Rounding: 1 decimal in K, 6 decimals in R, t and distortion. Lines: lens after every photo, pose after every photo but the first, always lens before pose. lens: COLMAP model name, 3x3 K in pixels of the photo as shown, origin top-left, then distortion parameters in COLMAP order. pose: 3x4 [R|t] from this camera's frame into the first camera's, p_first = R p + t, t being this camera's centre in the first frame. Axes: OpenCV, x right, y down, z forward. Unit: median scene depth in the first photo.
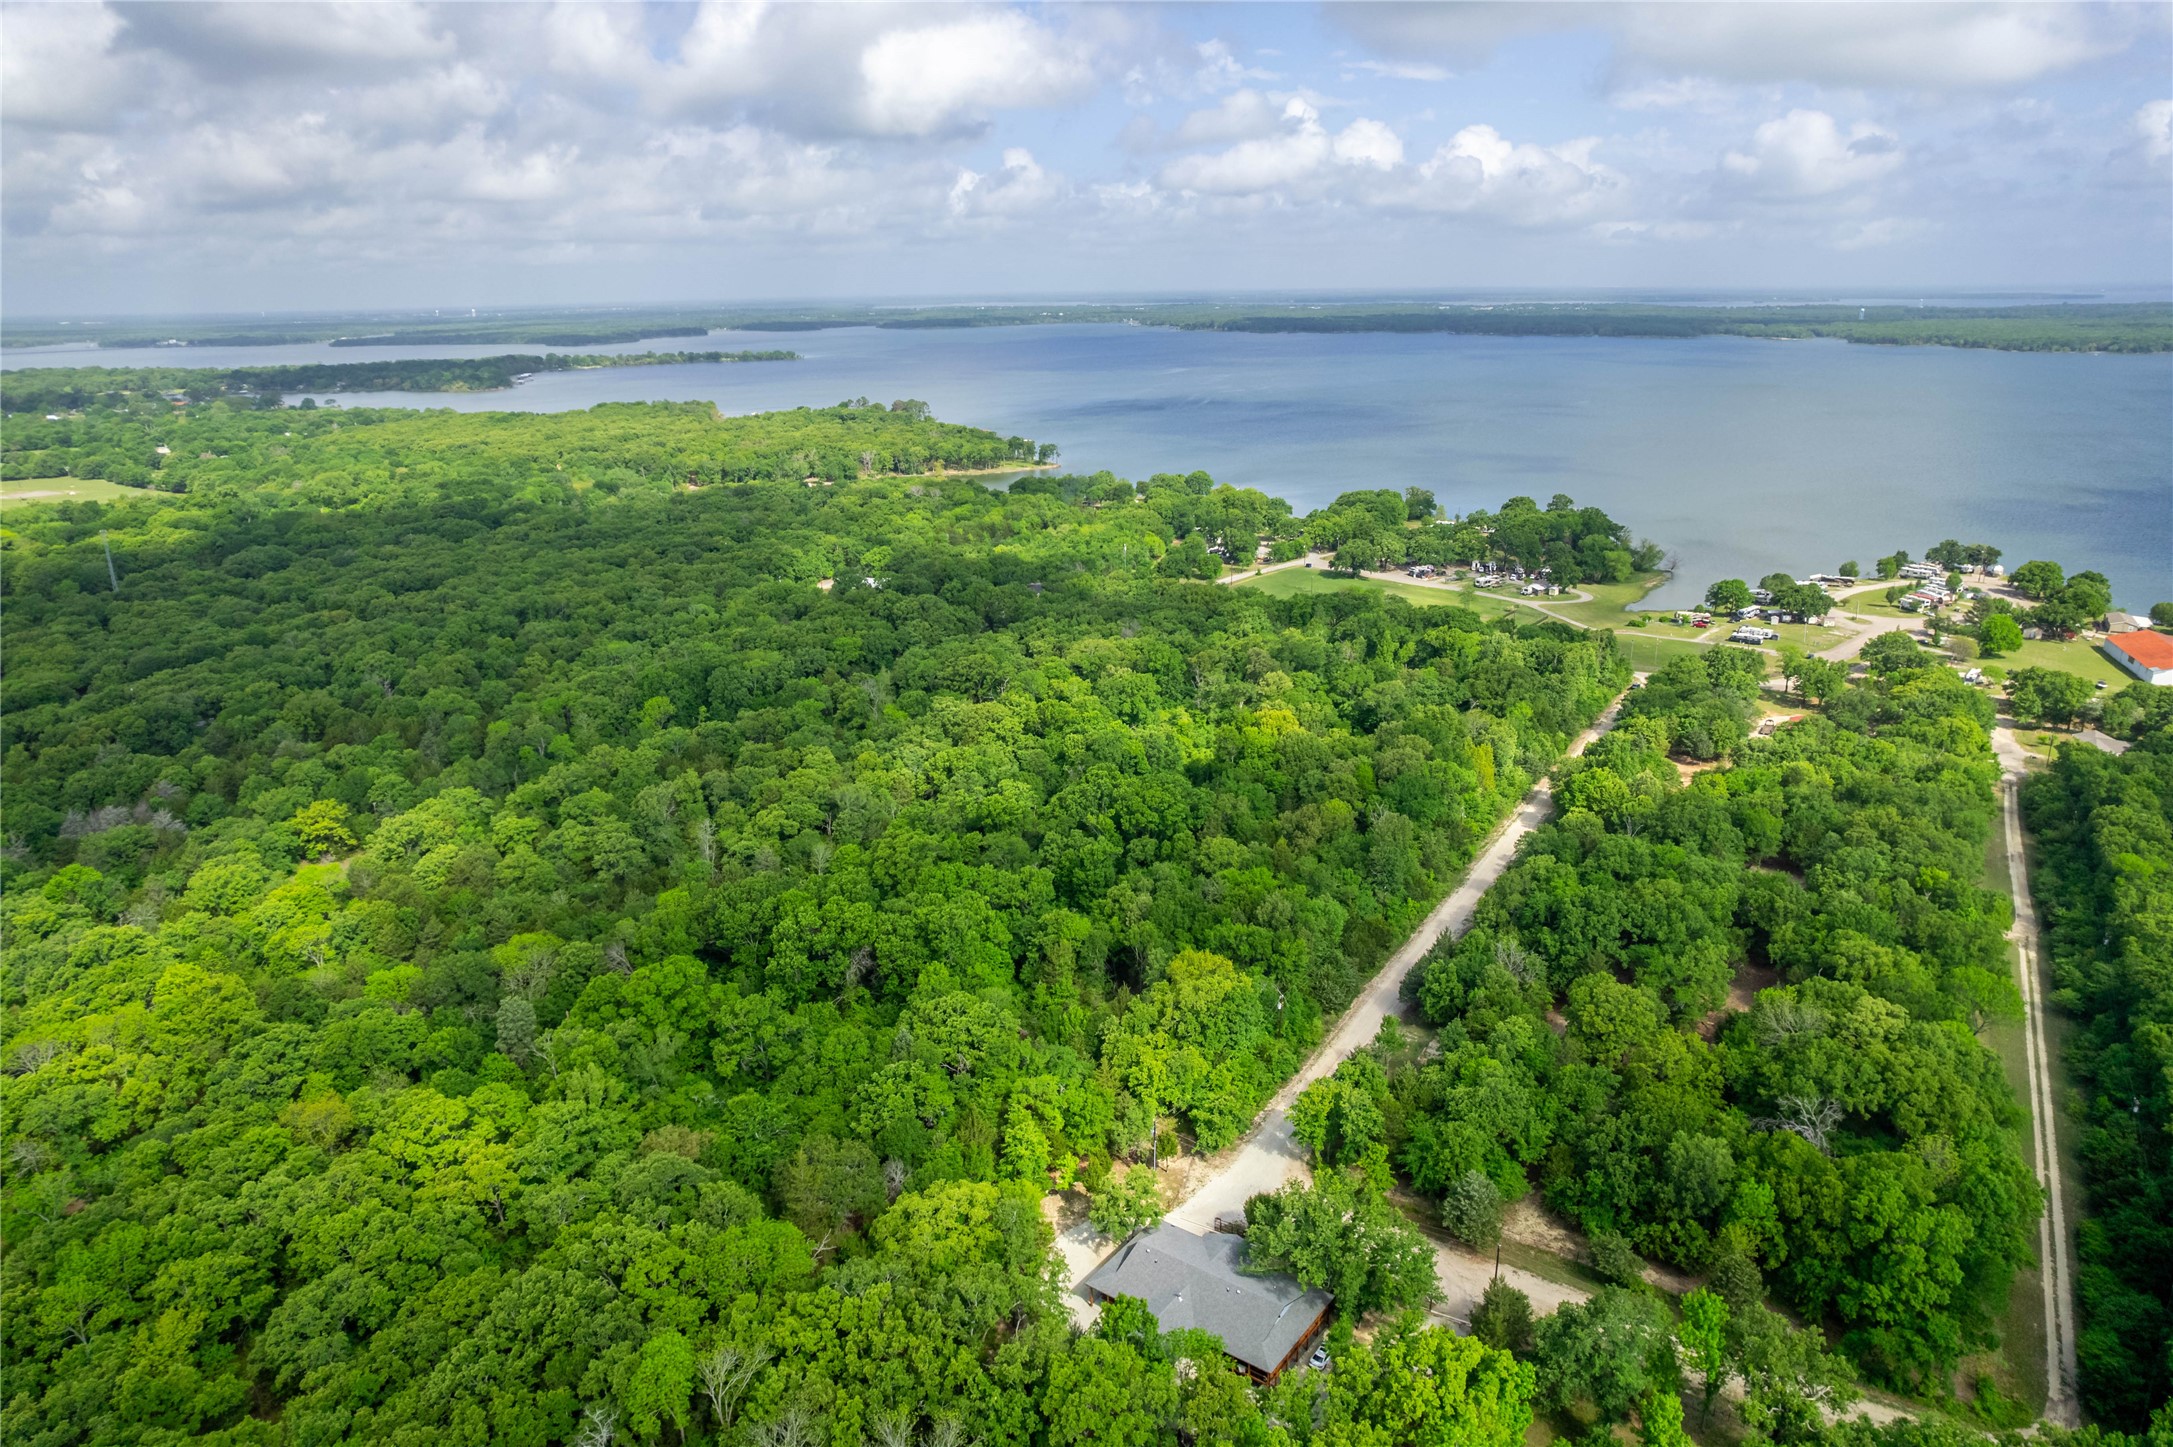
lens RADIAL K [[1403.1, 0, 1091.4], [0, 1403.1, 749.7], [0, 0, 1]] dist [-0.069940, 0.069684]
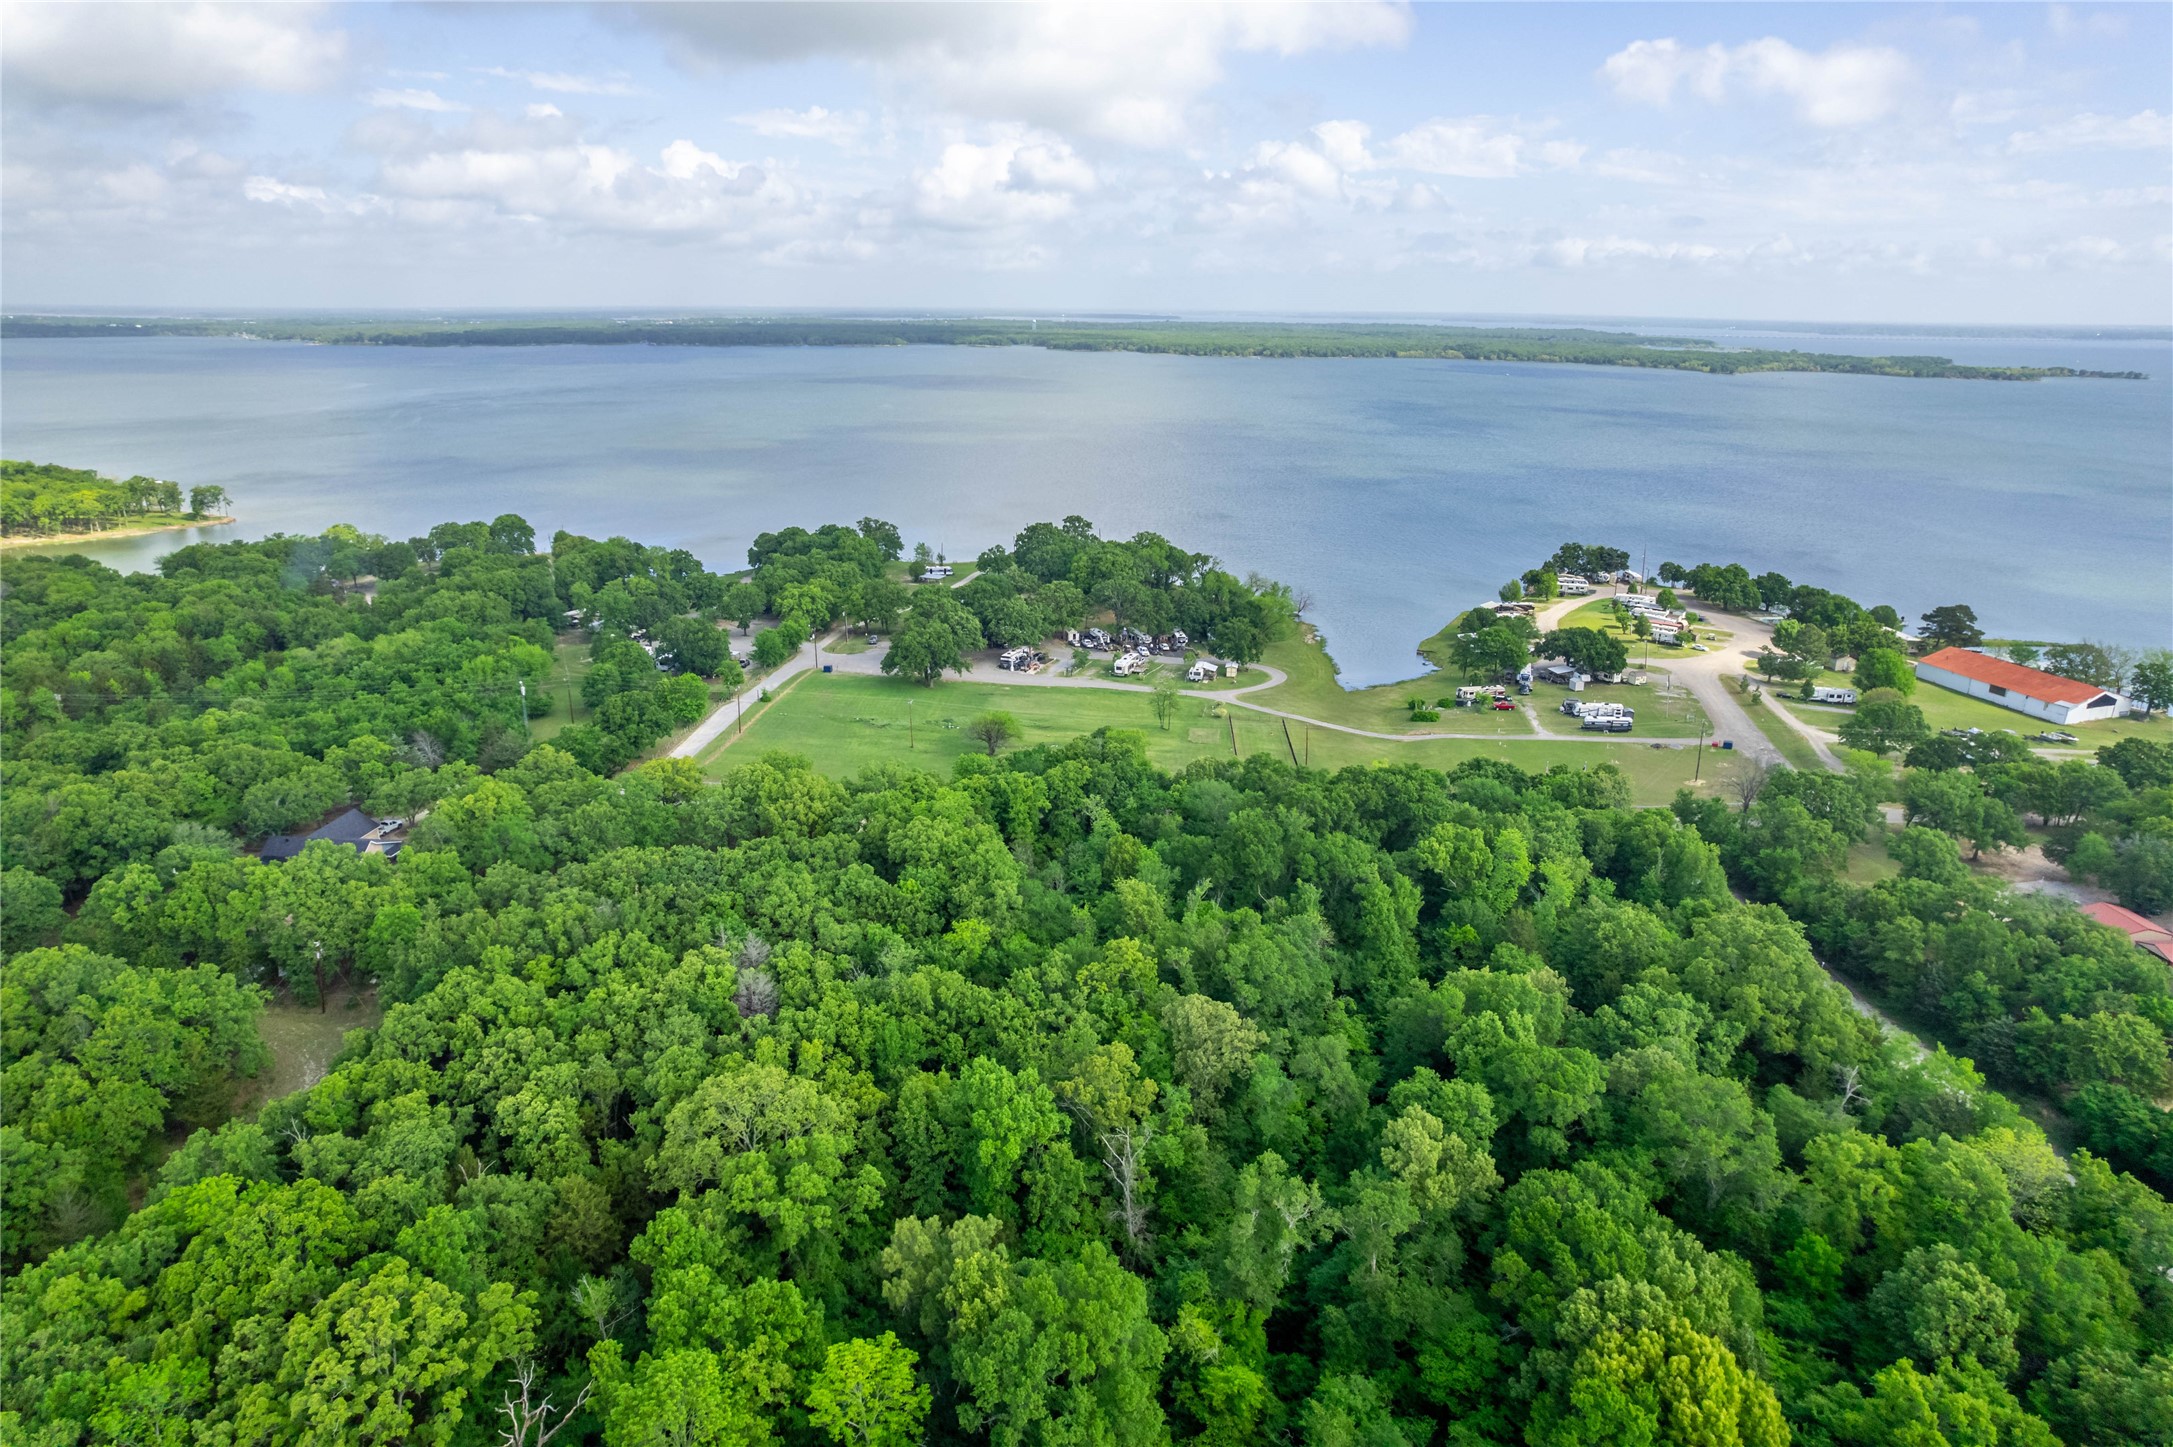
lens RADIAL K [[1403.1, 0, 1091.4], [0, 1403.1, 749.7], [0, 0, 1]] dist [-0.069940, 0.069684]
pose [[0.843280, -0.144220, 0.517764, -0.031615], [0.151459, 0.988052, 0.028535, -0.056991], [-0.515693, 0.054357, 0.855047, 0.262847]]
